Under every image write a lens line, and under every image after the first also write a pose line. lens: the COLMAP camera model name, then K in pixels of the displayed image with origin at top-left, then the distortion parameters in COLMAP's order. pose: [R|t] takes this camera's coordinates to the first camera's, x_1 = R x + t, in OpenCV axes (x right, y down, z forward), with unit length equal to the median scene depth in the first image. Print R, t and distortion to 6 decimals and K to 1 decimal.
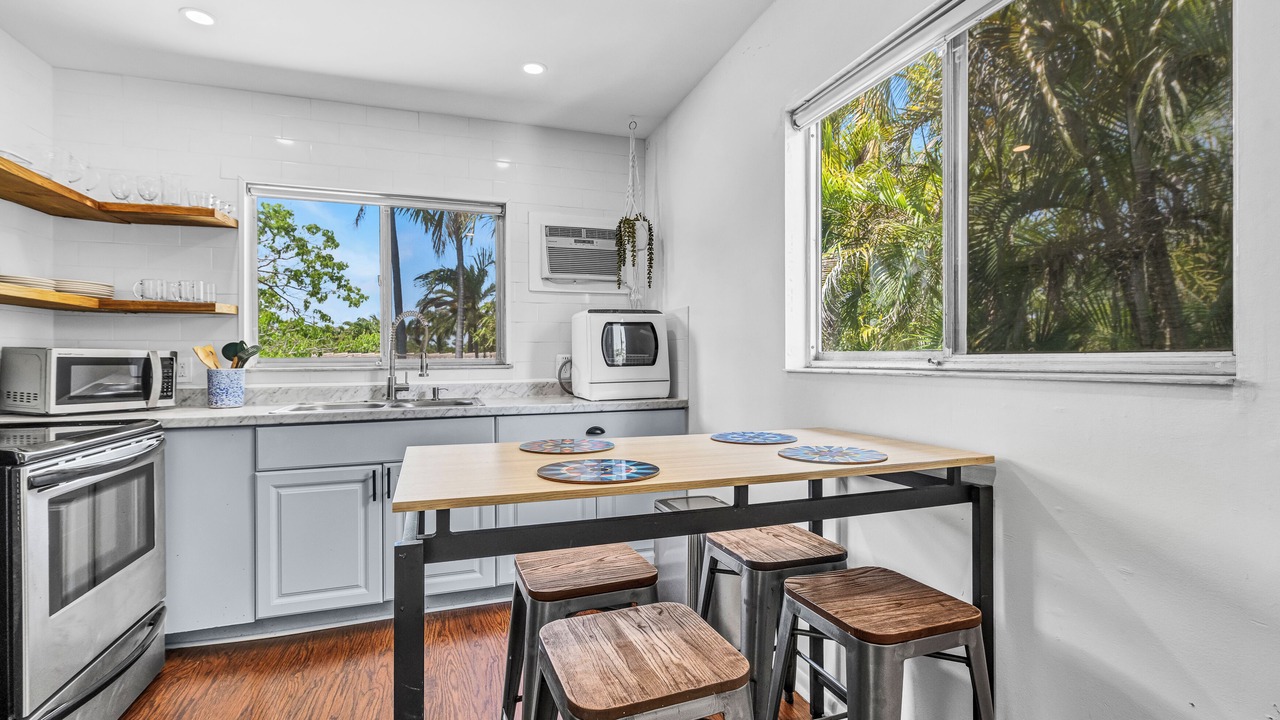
lens RADIAL K [[594.5, 0, 640.0], [0, 594.5, 360.0], [0, 0, 1]] dist [0.003661, -0.000283]
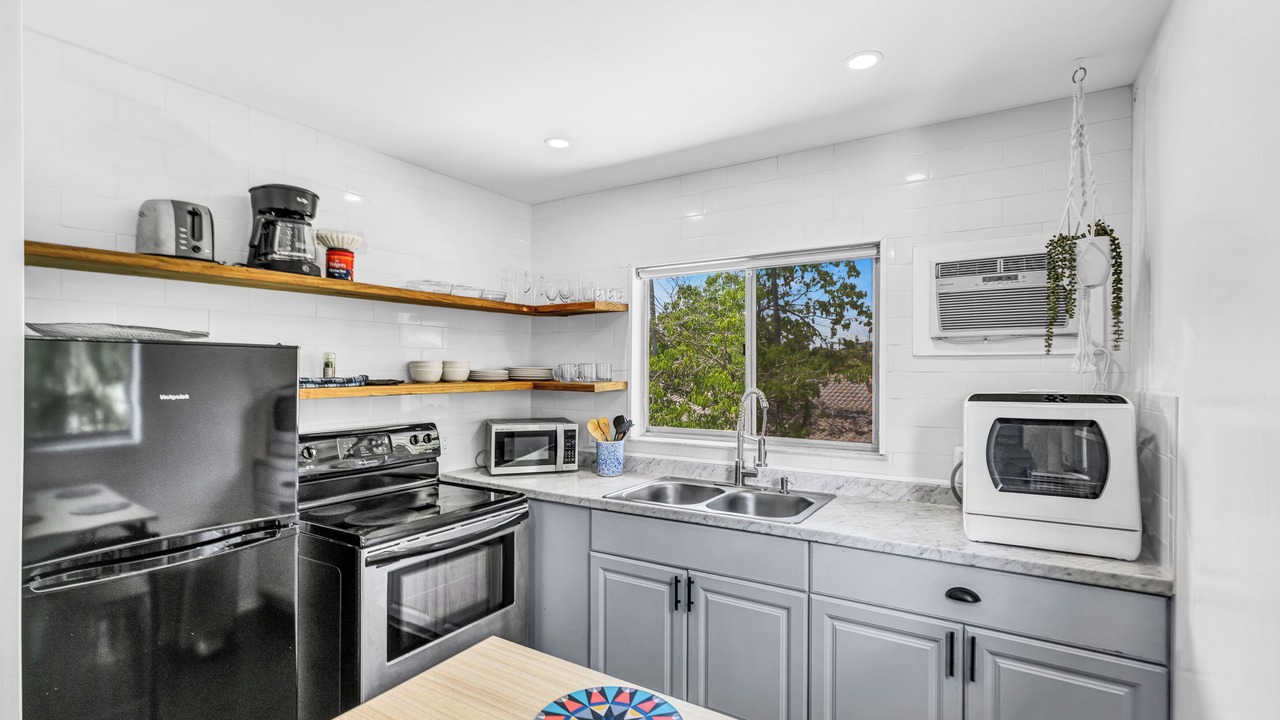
lens RADIAL K [[582.9, 0, 643.8], [0, 582.9, 366.9], [0, 0, 1]] dist [0.002407, 0.000283]
pose [[0.627450, 0.001968, -0.778655, 0.192282], [-0.005611, 0.999982, -0.001994, -0.117840], [0.778637, 0.005620, 0.627450, 0.349680]]
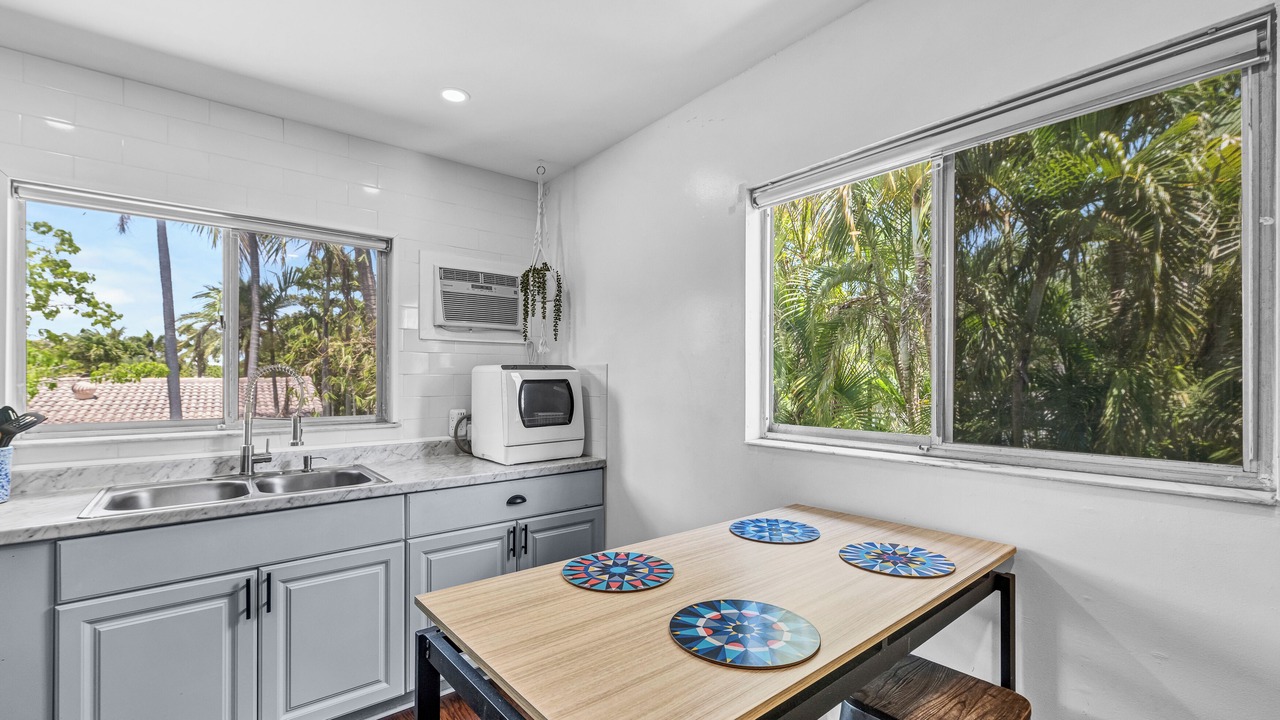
lens RADIAL K [[549.6, 0, 635.6], [0, 549.6, 378.8], [0, 0, 1]] dist [0.000284, -0.000064]
pose [[0.938395, 0.007739, 0.345479, -0.196793], [-0.006710, 0.999969, -0.004175, -0.065743], [-0.345501, 0.001600, 0.938417, 0.138078]]
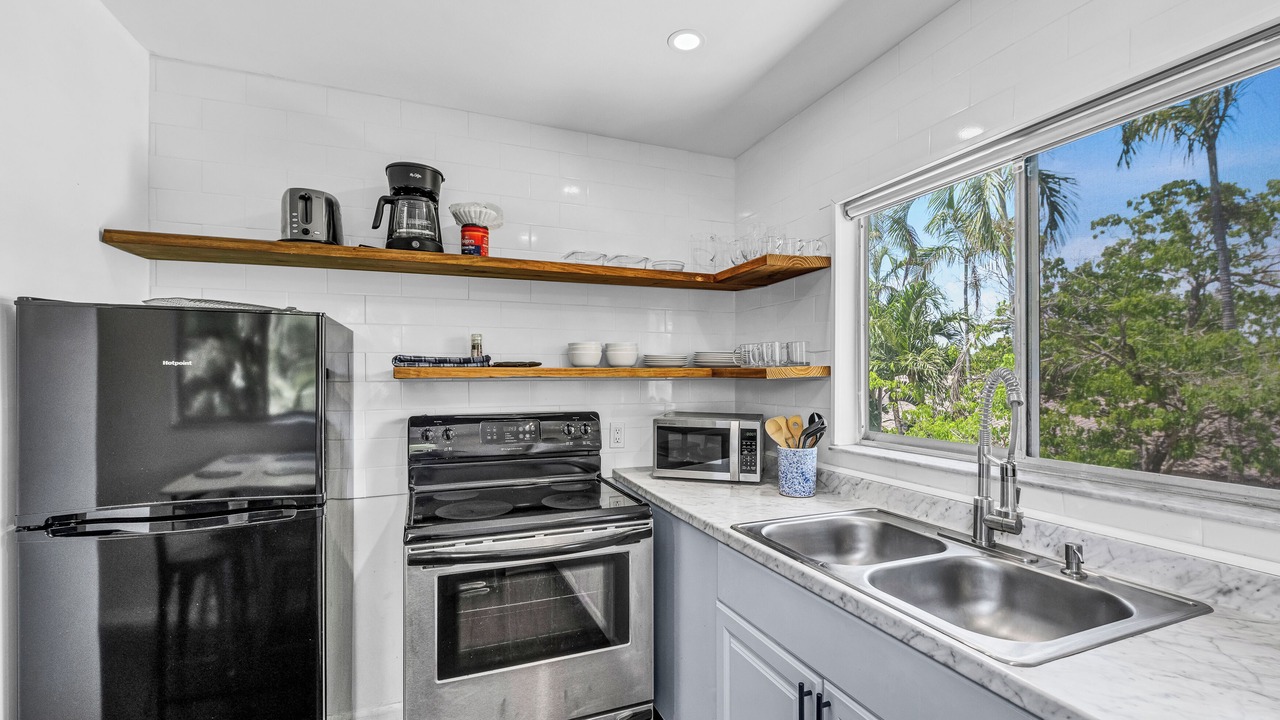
lens RADIAL K [[542.8, 0, 644.8], [0, 542.8, 373.0], [0, 0, 1]] dist [-0.000984, -0.000186]
pose [[0.051134, 0.001161, -0.998691, 0.029369], [-0.001864, 0.999998, 0.001067, -0.083006], [0.998690, 0.001807, 0.051136, 0.732814]]
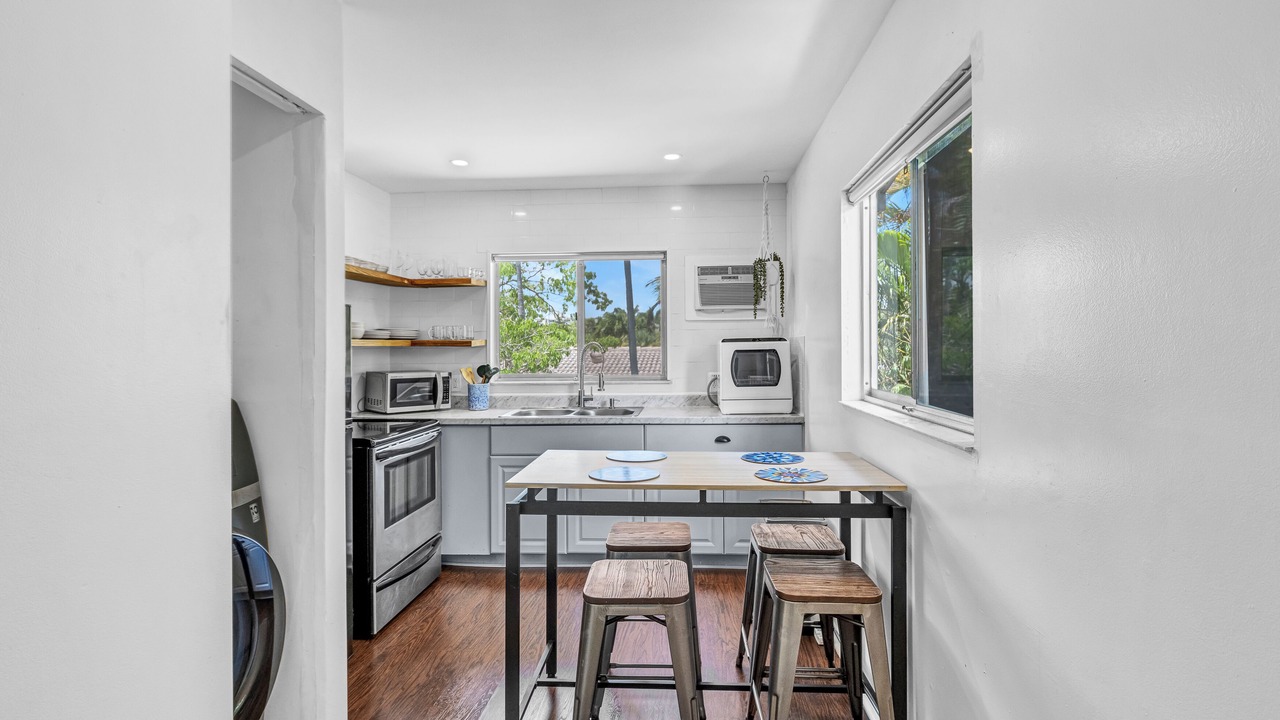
lens RADIAL K [[624.4, 0, 642.6], [0, 624.4, 341.2], [0, 0, 1]] dist [0.001734, 0.000050]
pose [[0.919731, -0.005674, -0.392509, 0.281814], [0.002756, 0.999964, -0.007998, -0.074818], [0.392540, 0.006274, 0.919714, -0.260559]]
